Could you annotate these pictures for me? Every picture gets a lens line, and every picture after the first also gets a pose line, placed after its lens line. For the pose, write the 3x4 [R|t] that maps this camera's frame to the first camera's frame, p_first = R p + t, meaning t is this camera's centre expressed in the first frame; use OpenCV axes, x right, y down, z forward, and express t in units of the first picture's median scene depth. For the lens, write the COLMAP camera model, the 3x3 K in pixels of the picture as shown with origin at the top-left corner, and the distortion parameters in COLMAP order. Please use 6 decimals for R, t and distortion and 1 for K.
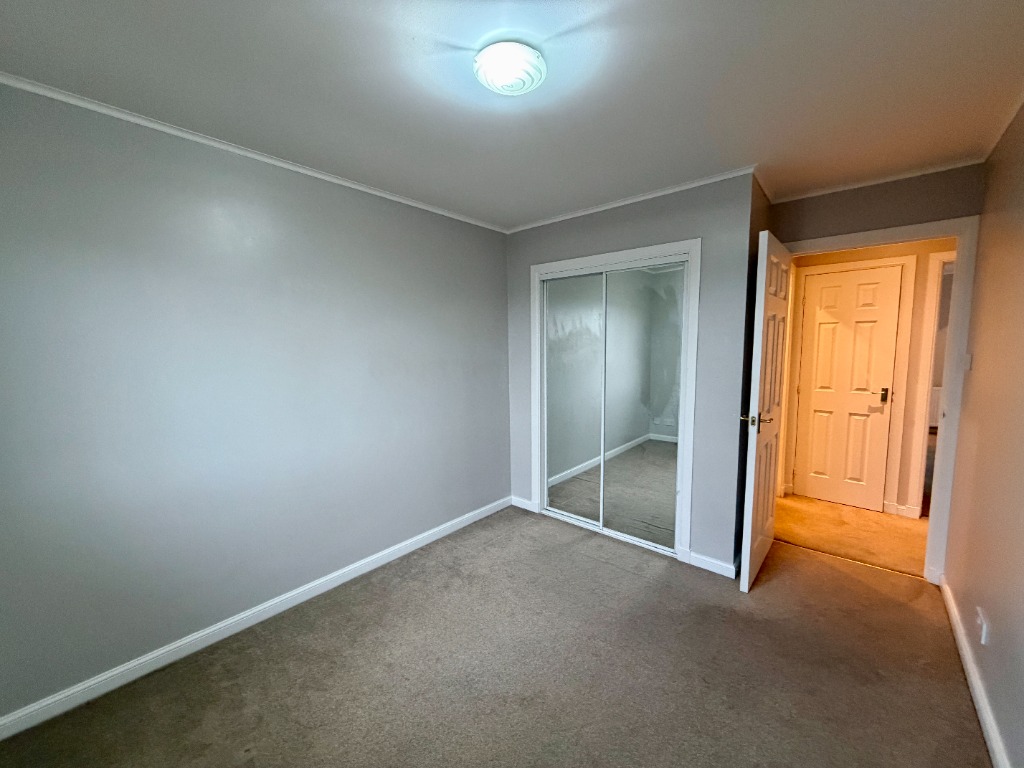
lens RADIAL K [[406.4, 0, 509.5], [0, 406.4, 384.7], [0, 0, 1]] dist [-0.000872, 0.000048]
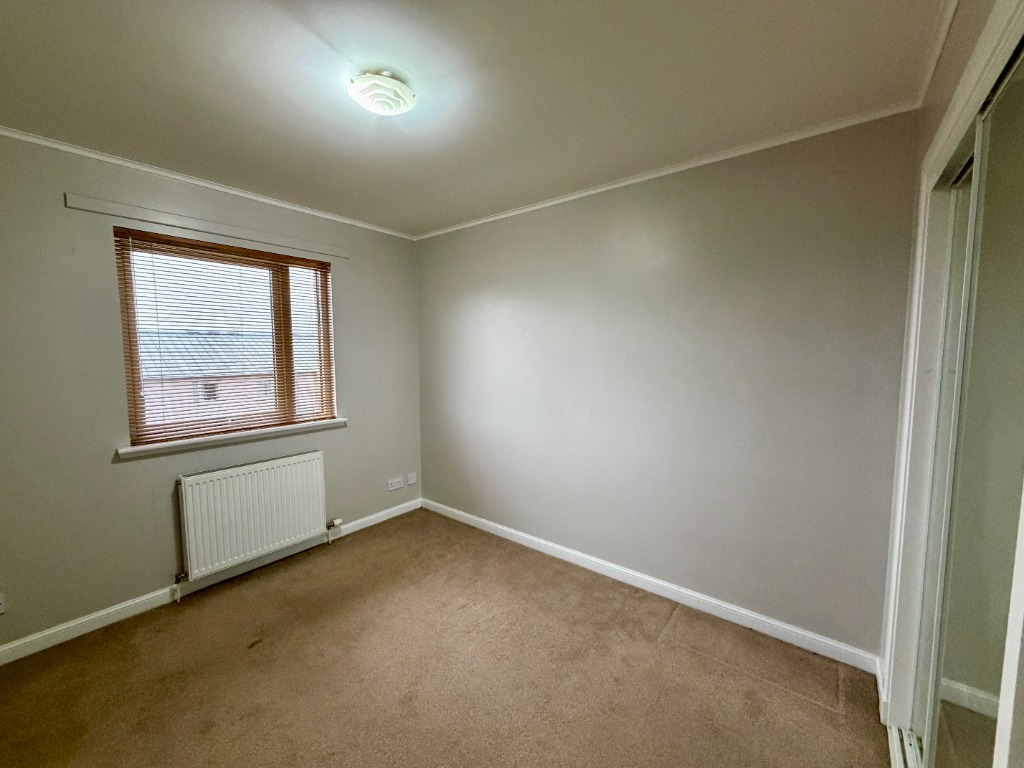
lens RADIAL K [[406.4, 0, 509.5], [0, 406.4, 384.7], [0, 0, 1]] dist [-0.000872, 0.000048]
pose [[0.048690, 0.096294, -0.994161, 0.723949], [-0.105941, 0.990225, 0.090724, -0.084113], [0.993180, 0.100905, 0.058416, 0.819560]]
